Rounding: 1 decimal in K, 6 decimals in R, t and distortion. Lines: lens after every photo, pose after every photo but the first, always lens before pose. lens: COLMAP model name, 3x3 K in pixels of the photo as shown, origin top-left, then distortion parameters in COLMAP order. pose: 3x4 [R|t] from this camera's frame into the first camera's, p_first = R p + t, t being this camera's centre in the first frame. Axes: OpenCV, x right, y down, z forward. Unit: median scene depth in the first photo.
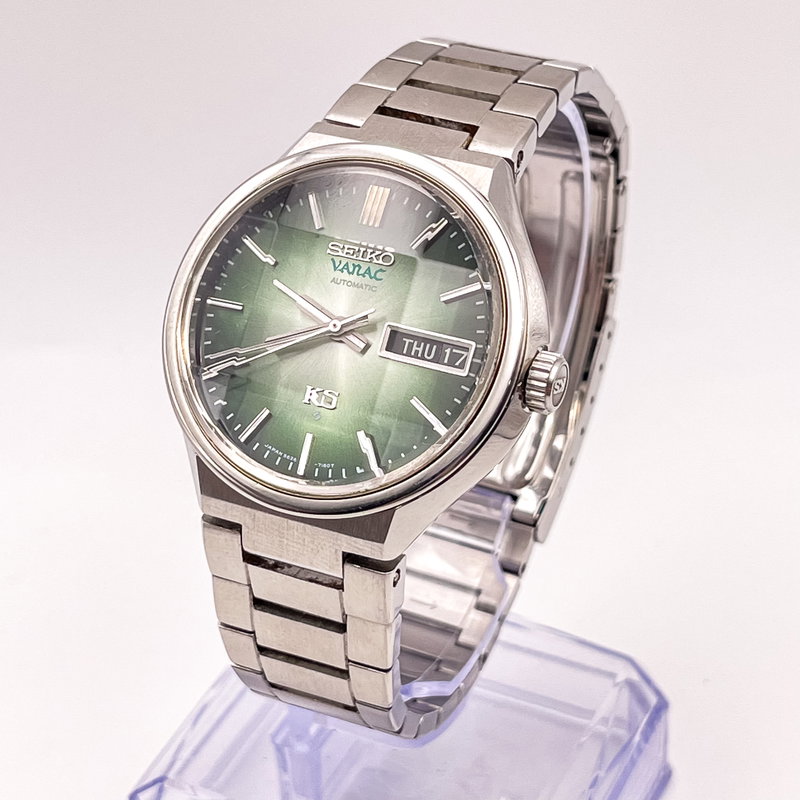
lens RADIAL K [[2148.5, 0, 401.6], [0, 2148.5, 385.7], [0, 0, 1]] dist [0.577199, -0.162747]
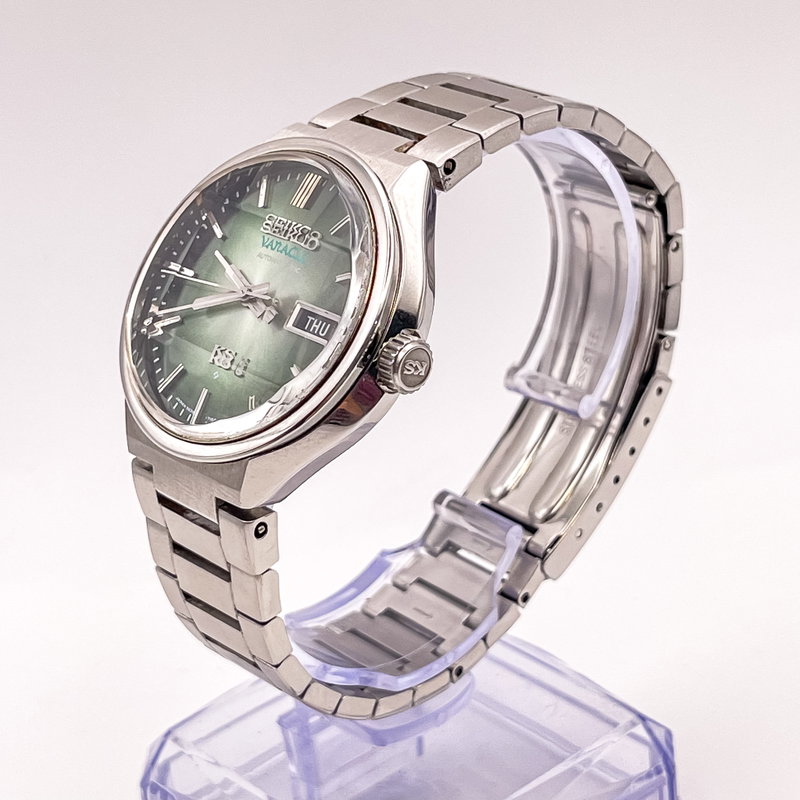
lens RADIAL K [[2148.5, 0, 401.6], [0, 2148.5, 385.7], [0, 0, 1]] dist [0.577199, -0.162747]
pose [[0.920522, 0.120297, -0.371710, 0.433084], [-0.159872, 0.984096, -0.077430, 0.086321], [0.356484, 0.130702, 0.925114, 0.019363]]
